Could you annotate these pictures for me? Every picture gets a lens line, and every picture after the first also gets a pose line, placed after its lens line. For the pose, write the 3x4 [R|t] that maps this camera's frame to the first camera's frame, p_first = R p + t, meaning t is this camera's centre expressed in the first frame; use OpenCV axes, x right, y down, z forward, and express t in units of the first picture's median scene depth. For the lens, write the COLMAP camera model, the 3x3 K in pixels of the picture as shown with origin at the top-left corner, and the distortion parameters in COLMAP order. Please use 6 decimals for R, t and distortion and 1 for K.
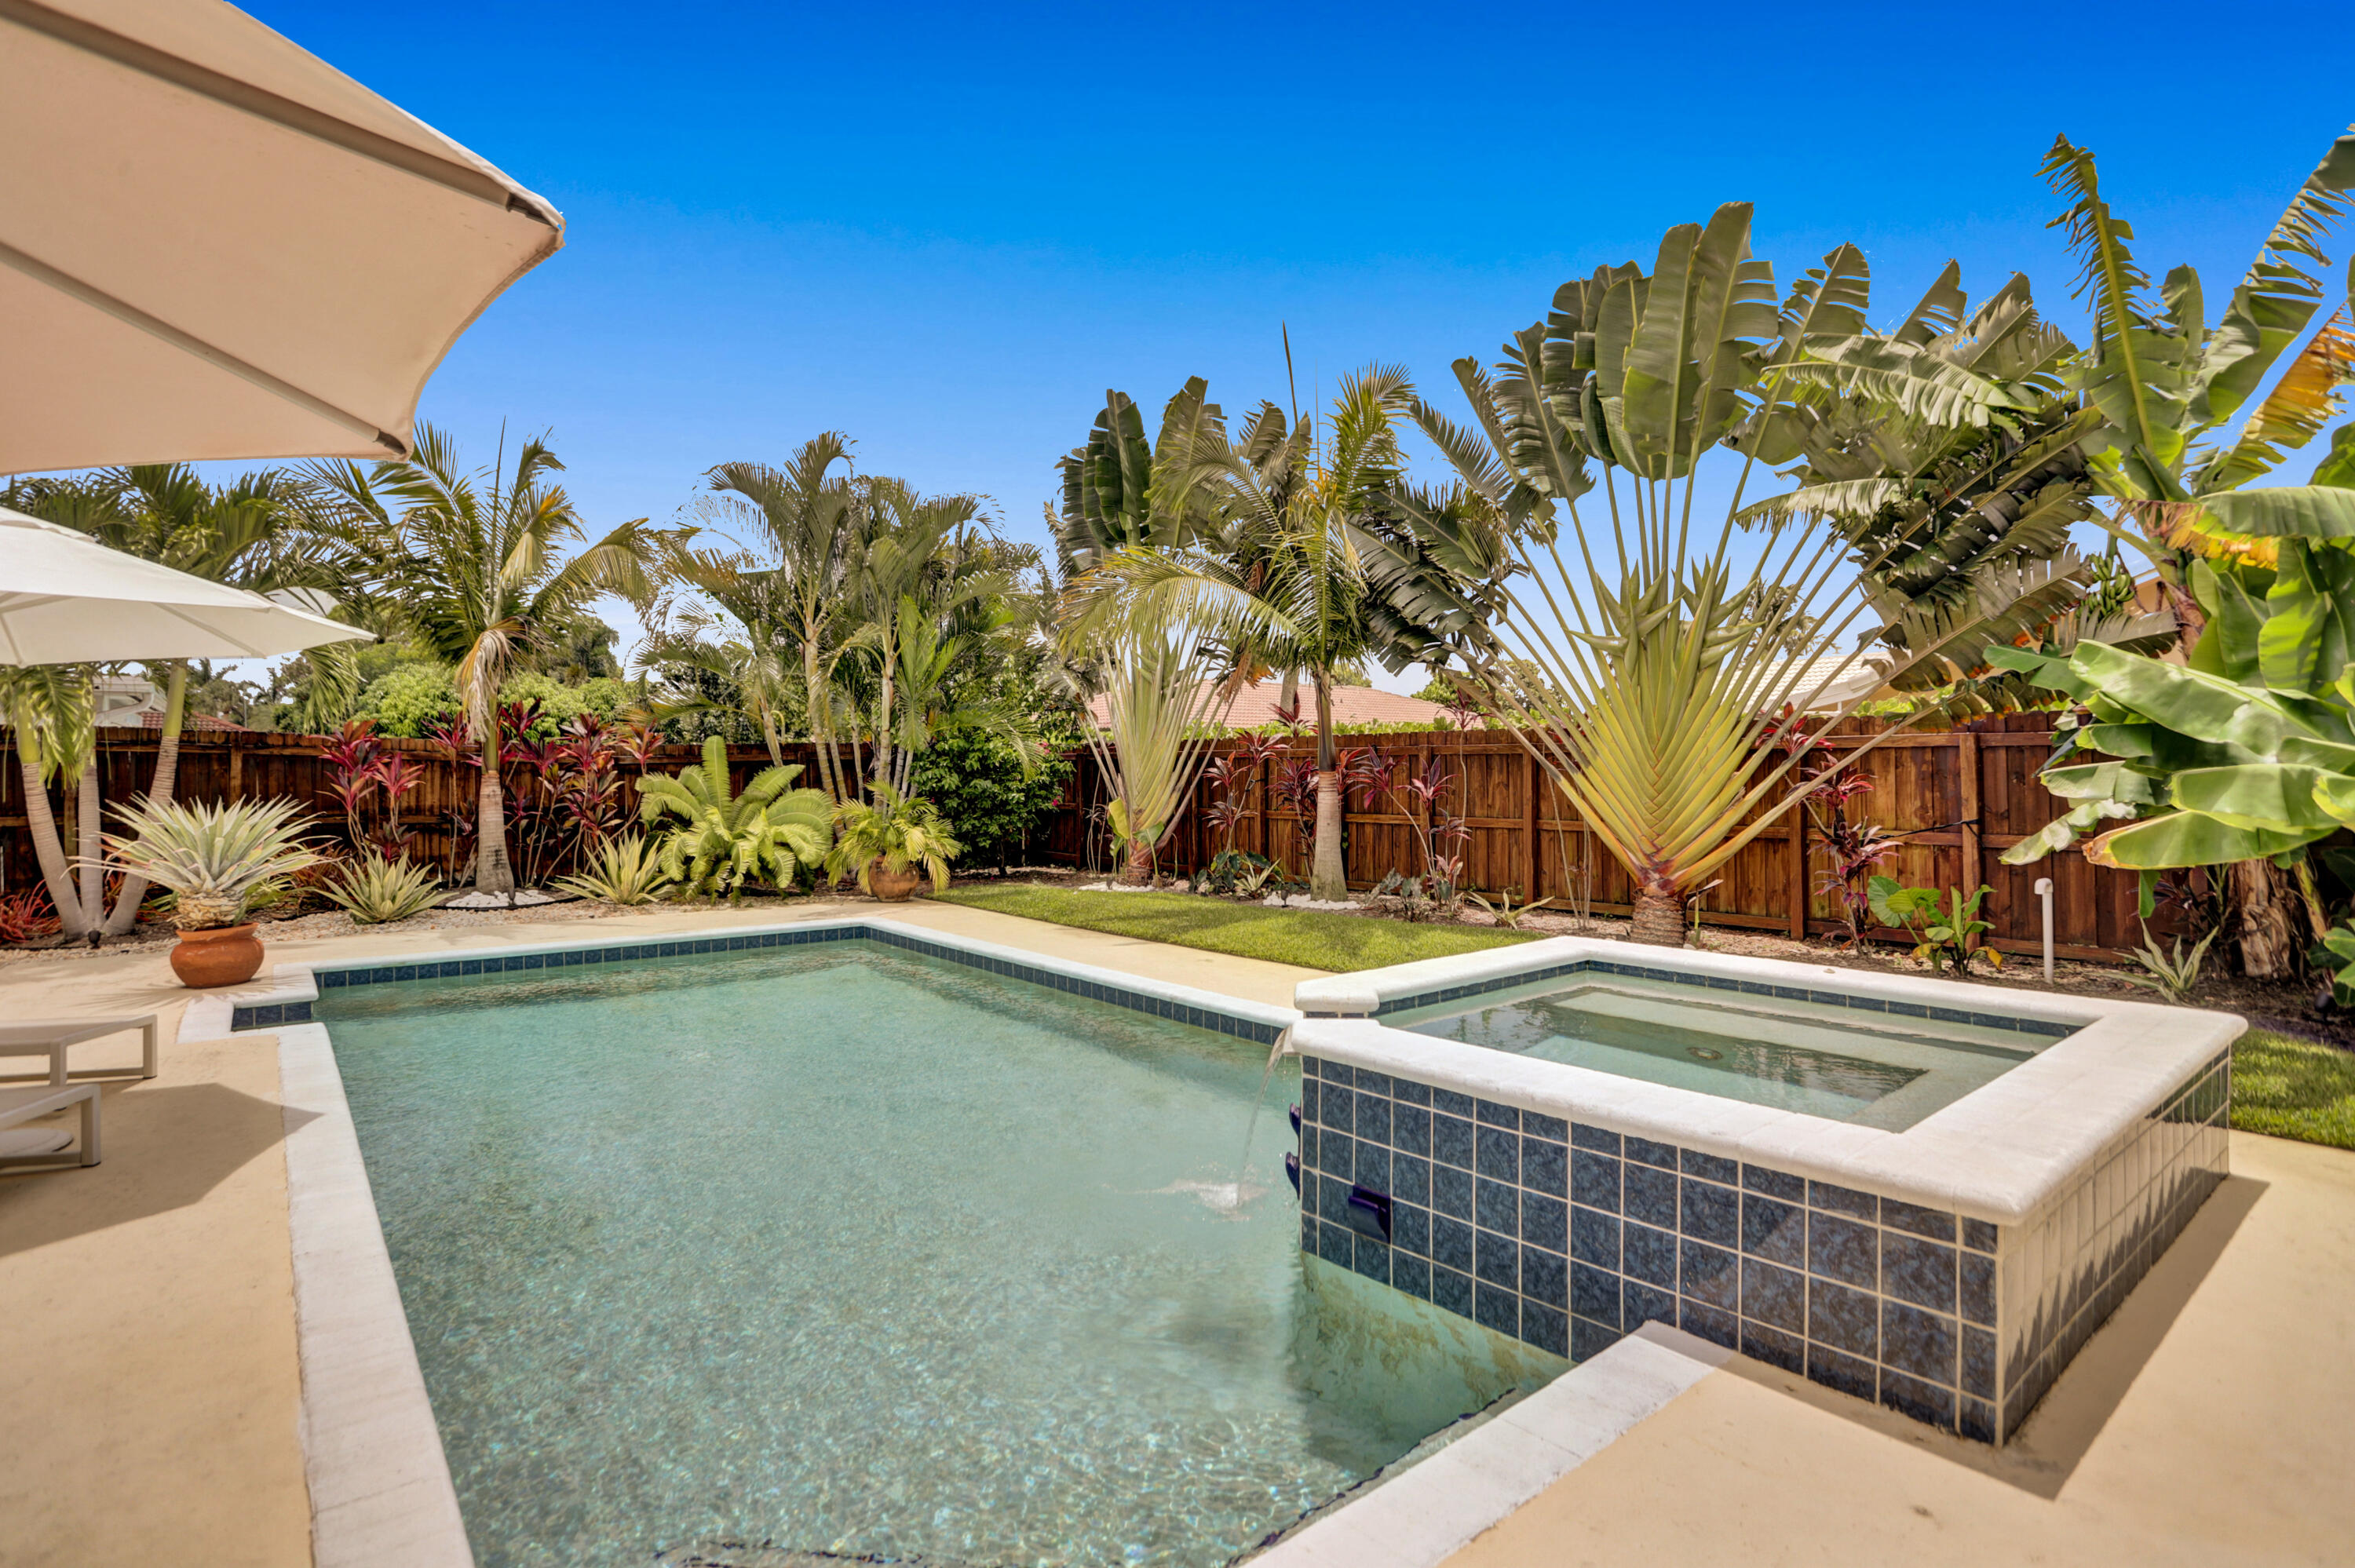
lens RADIAL K [[1179.6, 0, 1200.5], [0, 1179.6, 762.6], [0, 0, 1]] dist [-0.061871, 0.021360]
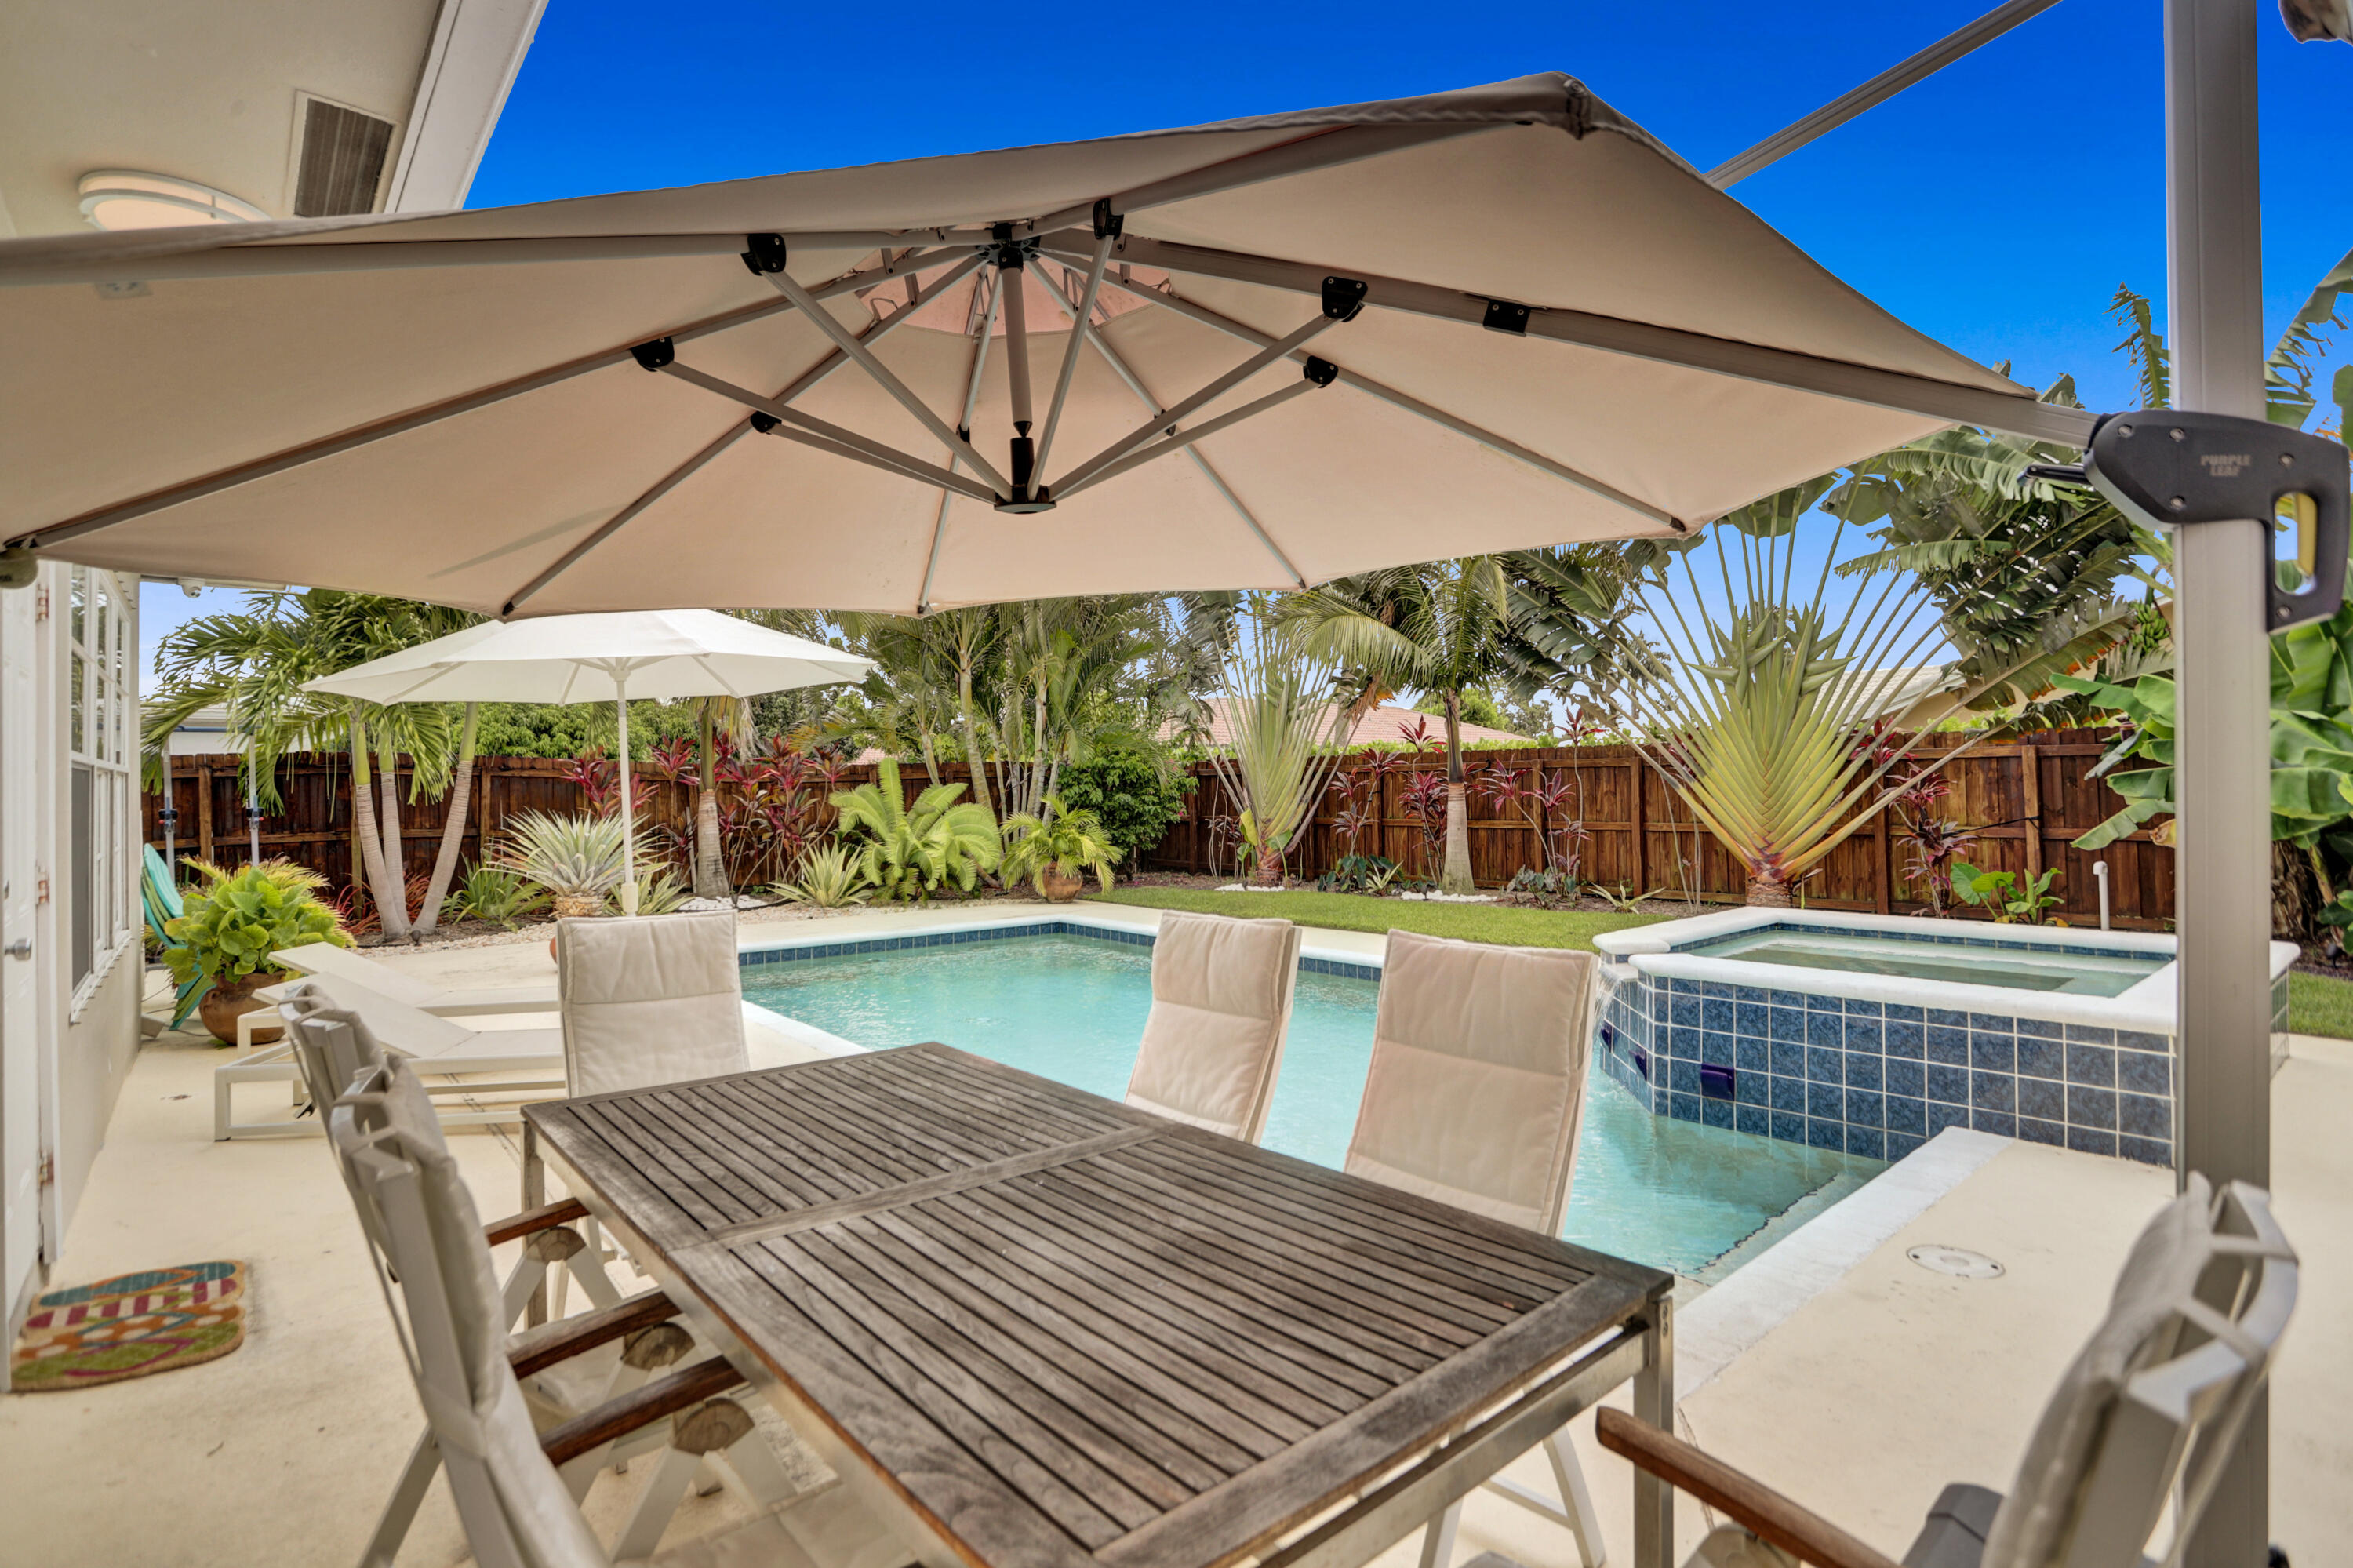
lens RADIAL K [[1178.8, 0, 1167.1], [0, 1178.8, 773.5], [0, 0, 1]] dist [-0.061871, 0.021360]
pose [[0.999901, -0.008039, 0.011592, -0.247762], [0.008106, 0.999950, -0.005778, 0.003155], [-0.011545, 0.005872, 0.999916, -0.194567]]
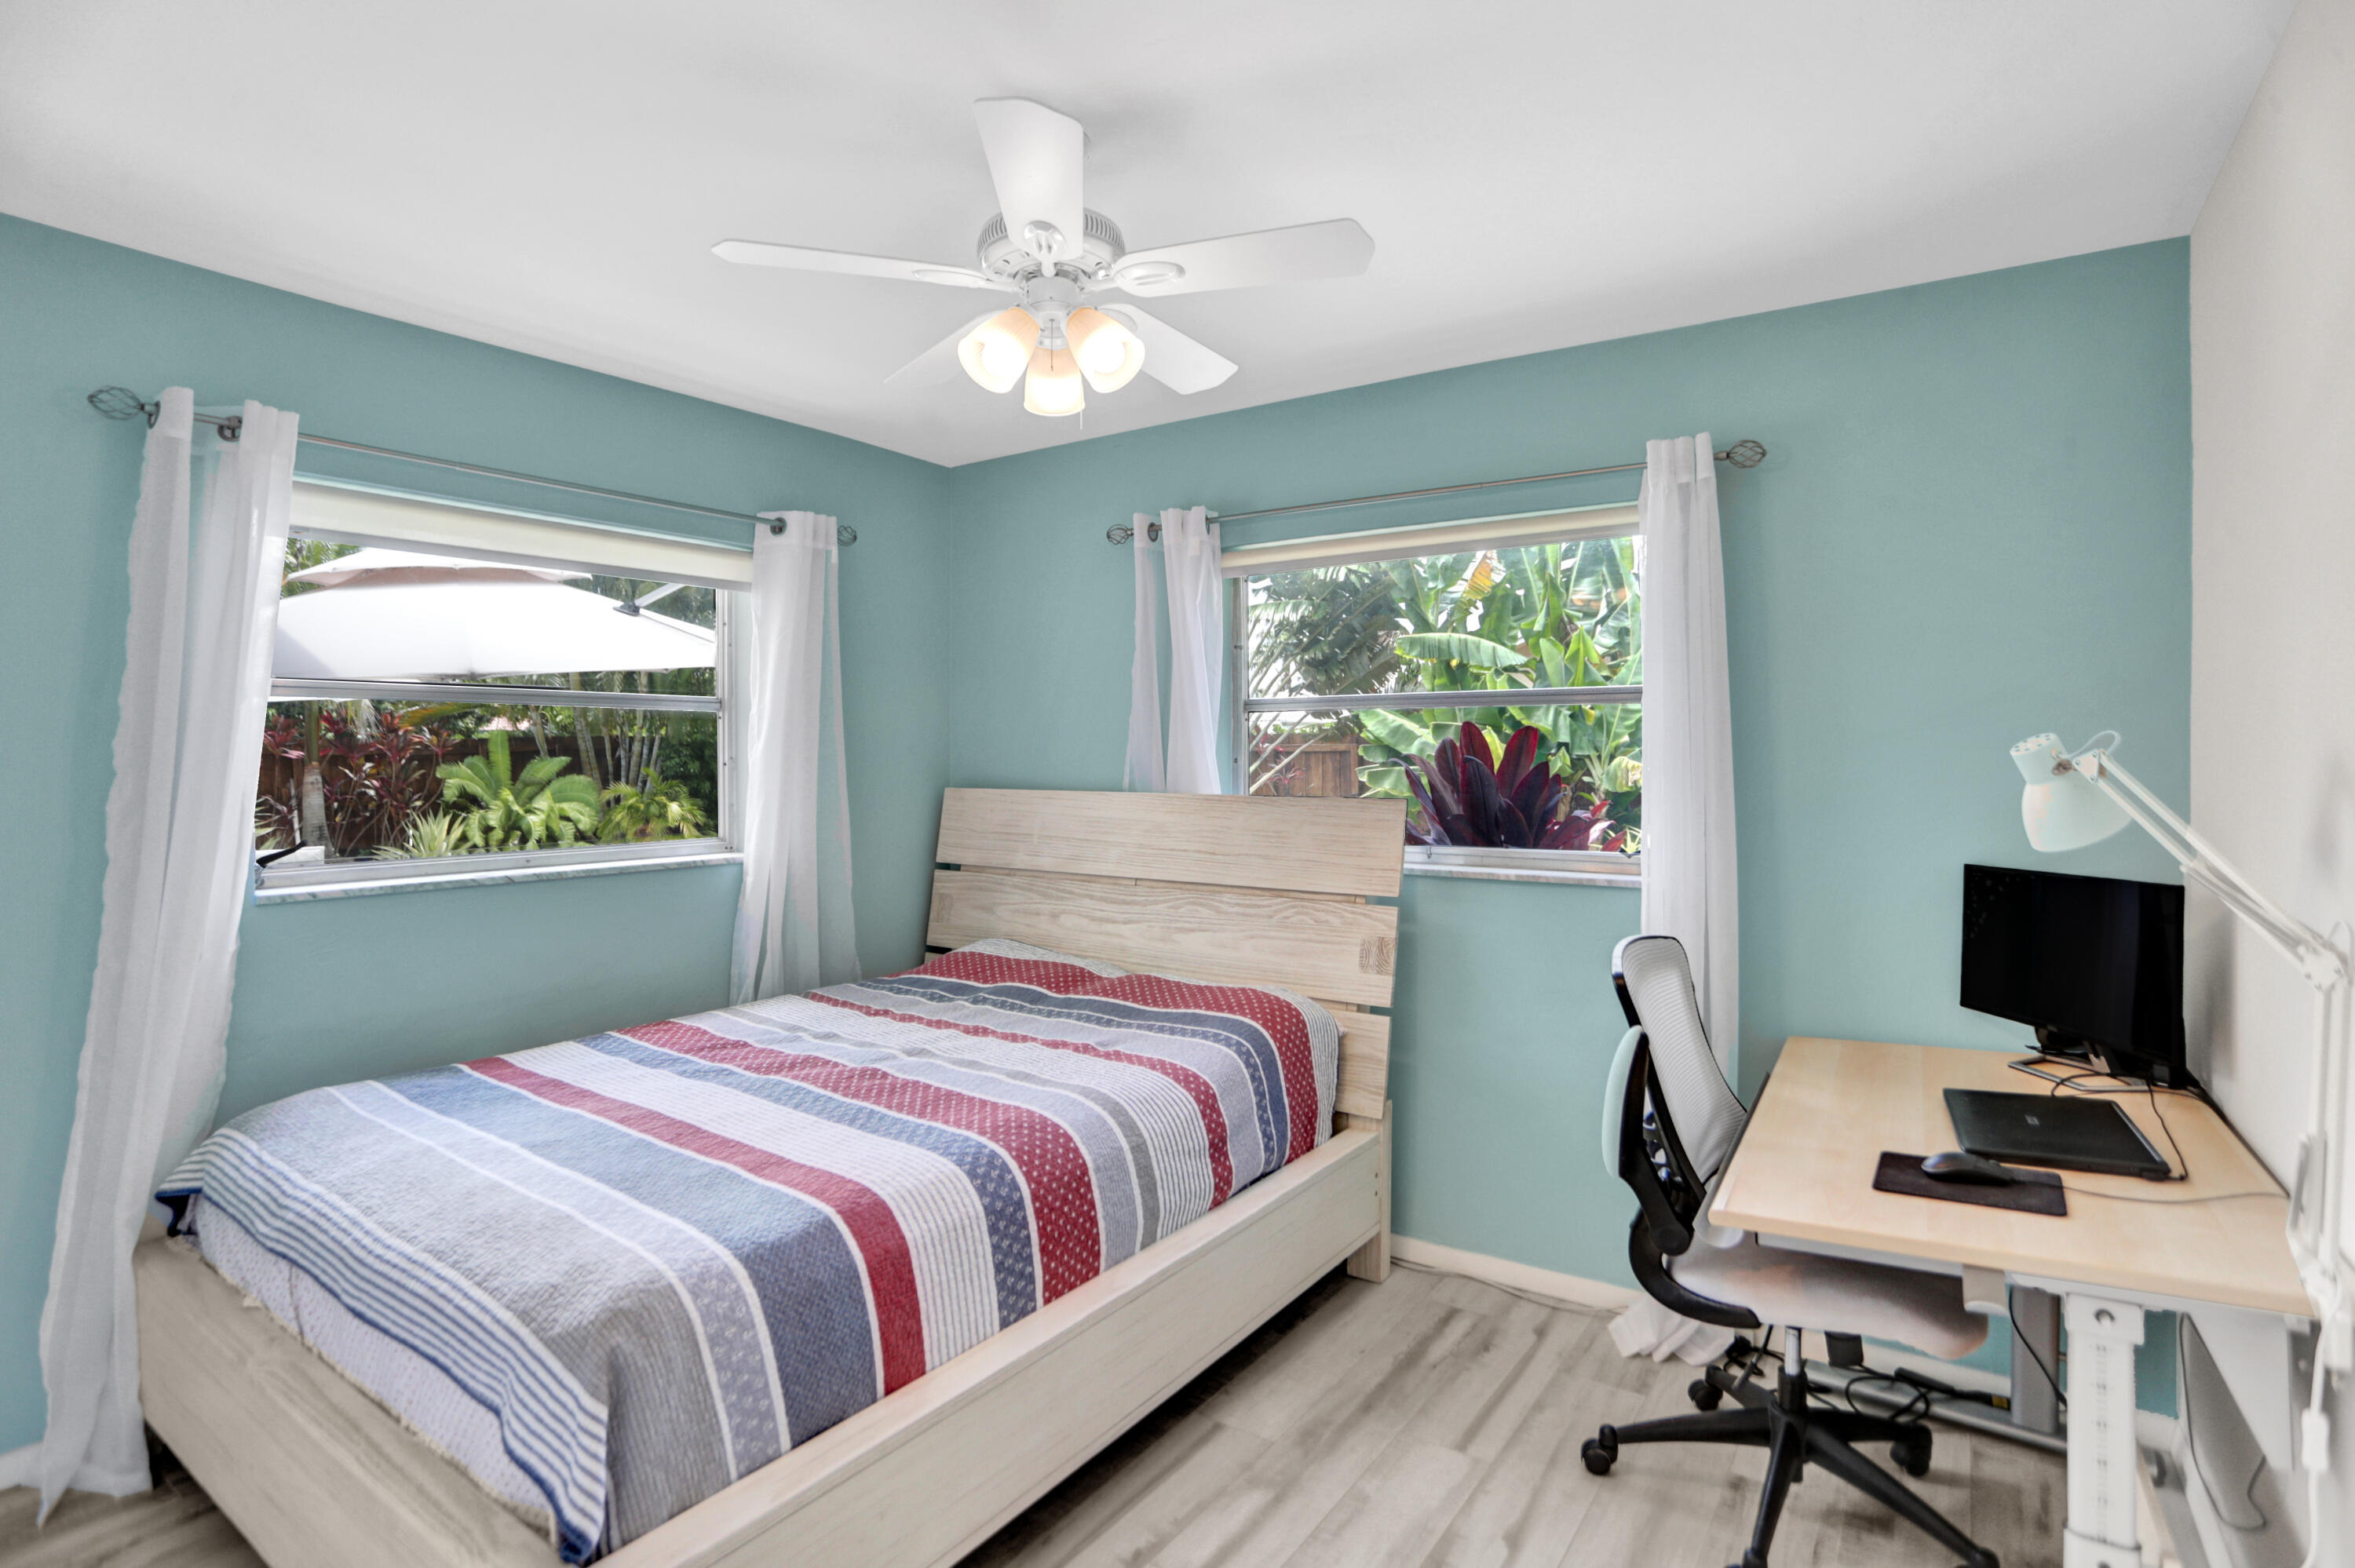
lens RADIAL K [[1179.6, 0, 1199.8], [0, 1179.6, 762.8], [0, 0, 1]] dist [-0.061871, 0.021360]
pose [[0.958475, -0.002212, 0.285168, -0.067859], [-0.005056, 0.999681, 0.024748, -0.037690], [-0.285131, -0.025163, 0.958158, -0.625333]]
